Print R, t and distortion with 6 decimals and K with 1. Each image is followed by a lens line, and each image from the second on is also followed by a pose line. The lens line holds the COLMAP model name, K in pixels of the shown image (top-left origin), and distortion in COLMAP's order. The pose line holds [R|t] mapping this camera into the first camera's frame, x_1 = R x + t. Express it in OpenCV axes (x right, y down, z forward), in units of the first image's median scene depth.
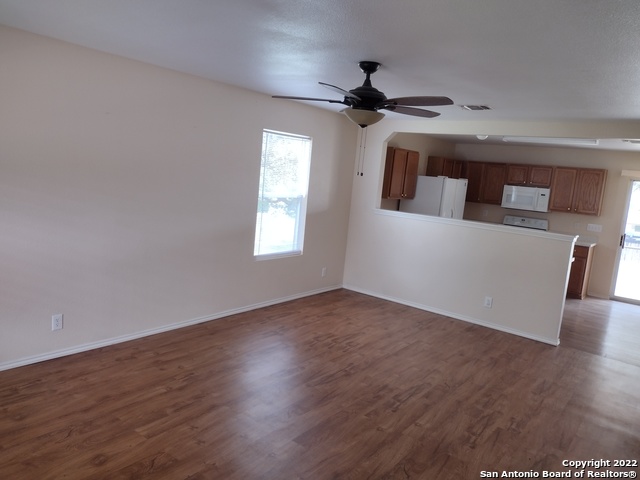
lens RADIAL K [[483.3, 0, 319.0], [0, 483.3, 233.7], [0, 0, 1]] dist [0.062337, -0.089175]
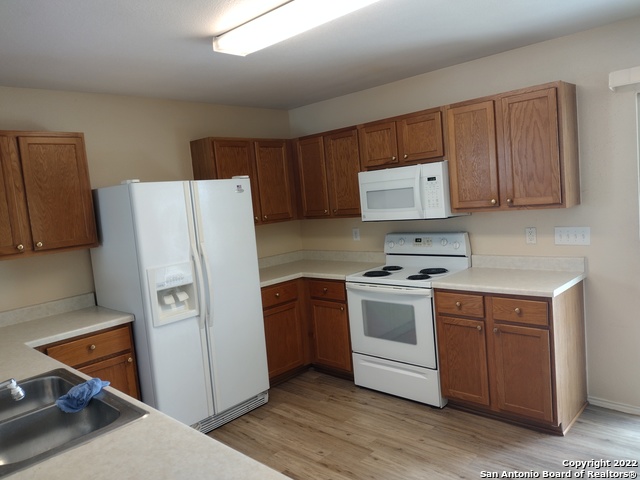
lens RADIAL K [[473.0, 0, 317.5], [0, 473.0, 239.5], [0, 0, 1]] dist [0.059418, -0.079860]
pose [[0.979161, -0.169710, -0.111547, 0.400678], [0.166061, 0.985251, -0.041293, -0.027422], [0.116910, 0.021909, 0.992901, 0.585327]]
